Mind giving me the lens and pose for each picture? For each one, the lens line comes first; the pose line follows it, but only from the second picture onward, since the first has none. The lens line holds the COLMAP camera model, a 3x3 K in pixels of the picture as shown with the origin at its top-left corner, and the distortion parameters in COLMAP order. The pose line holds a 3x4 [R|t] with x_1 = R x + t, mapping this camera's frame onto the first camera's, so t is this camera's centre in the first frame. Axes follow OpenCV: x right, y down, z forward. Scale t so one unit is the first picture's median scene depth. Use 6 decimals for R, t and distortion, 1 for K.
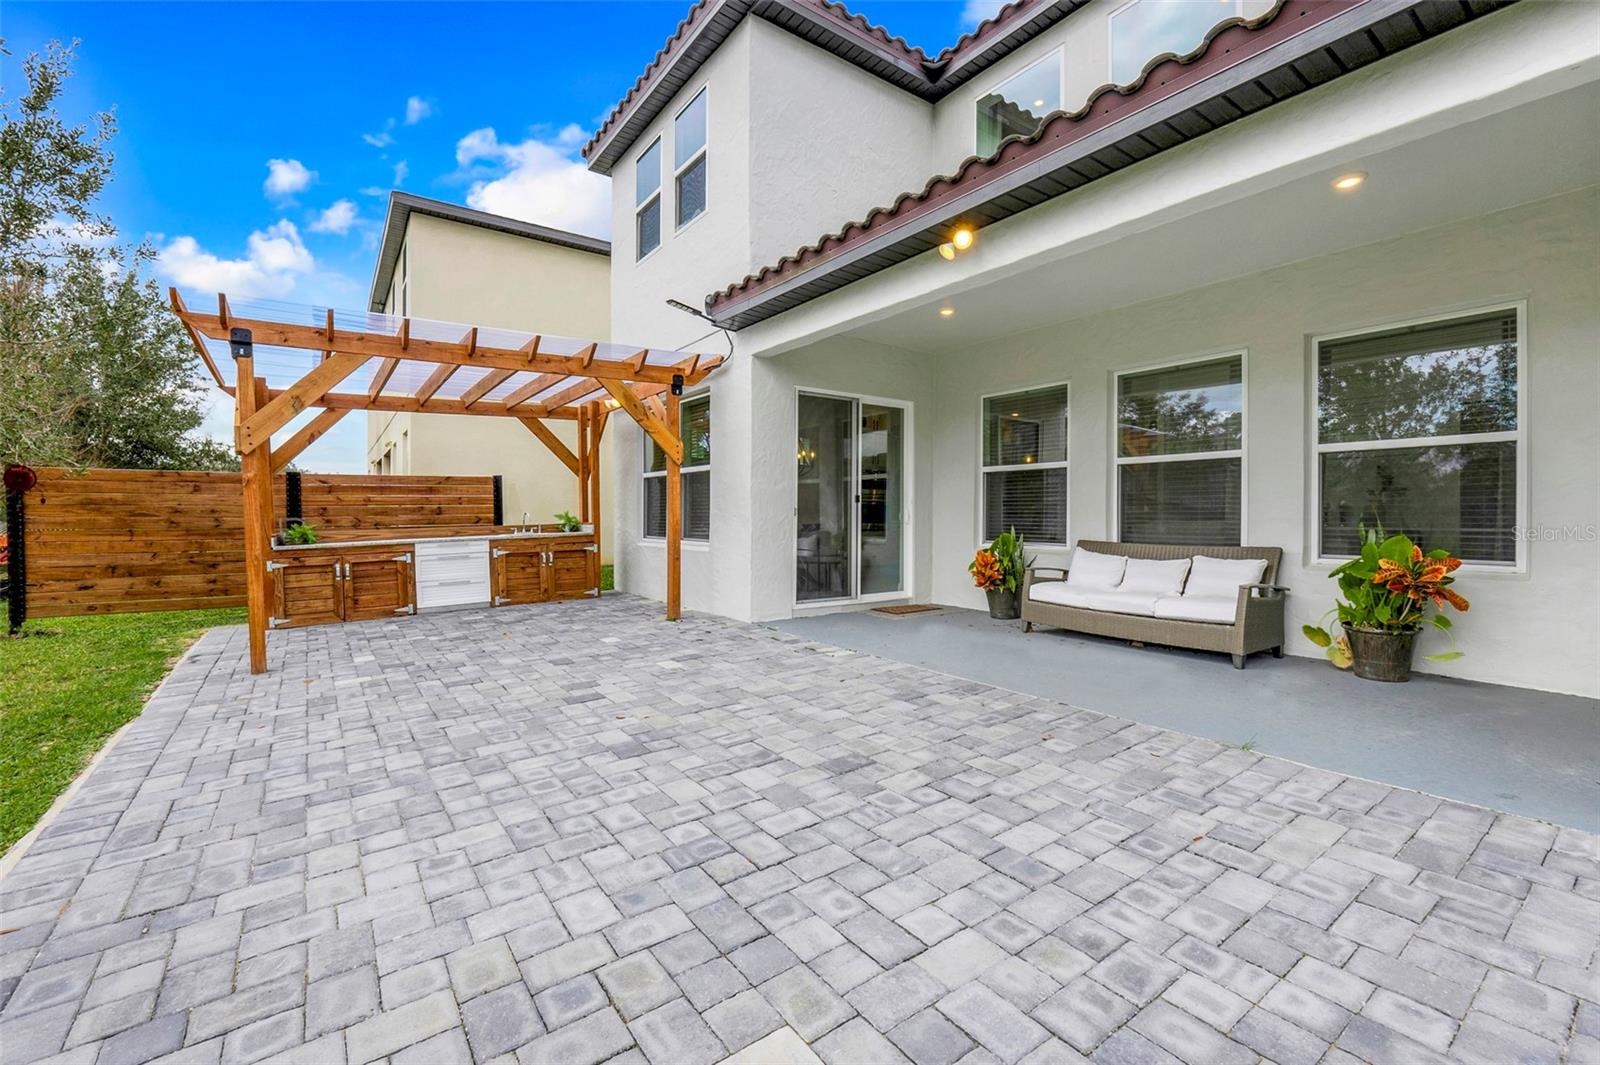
lens RADIAL K [[679.7, 0, 797.2], [0, 679.7, 528.8], [0, 0, 1]] dist [-0.004346, -0.000550]
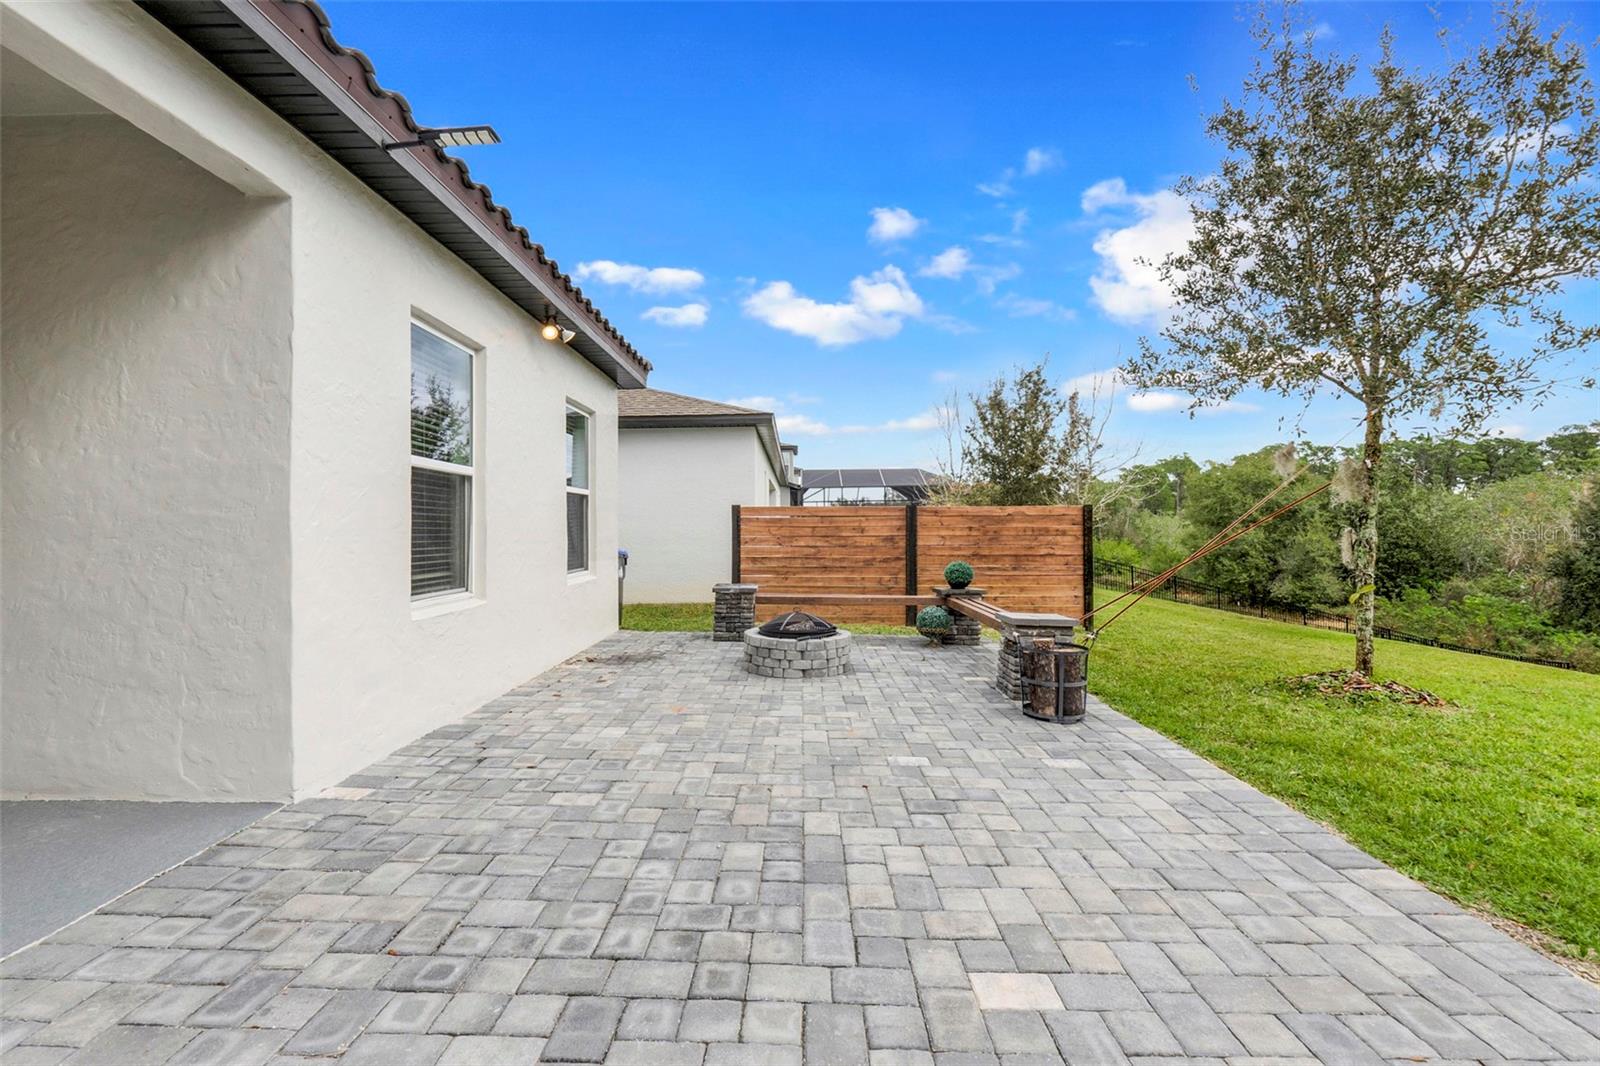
lens RADIAL K [[679.7, 0, 797.2], [0, 679.7, 529.3], [0, 0, 1]] dist [-0.004346, -0.000550]
pose [[-0.810759, 0.009971, 0.585295, -0.326407], [0.019899, 0.999747, 0.010532, -0.058593], [-0.585042, 0.020186, -0.810752, 1.573987]]
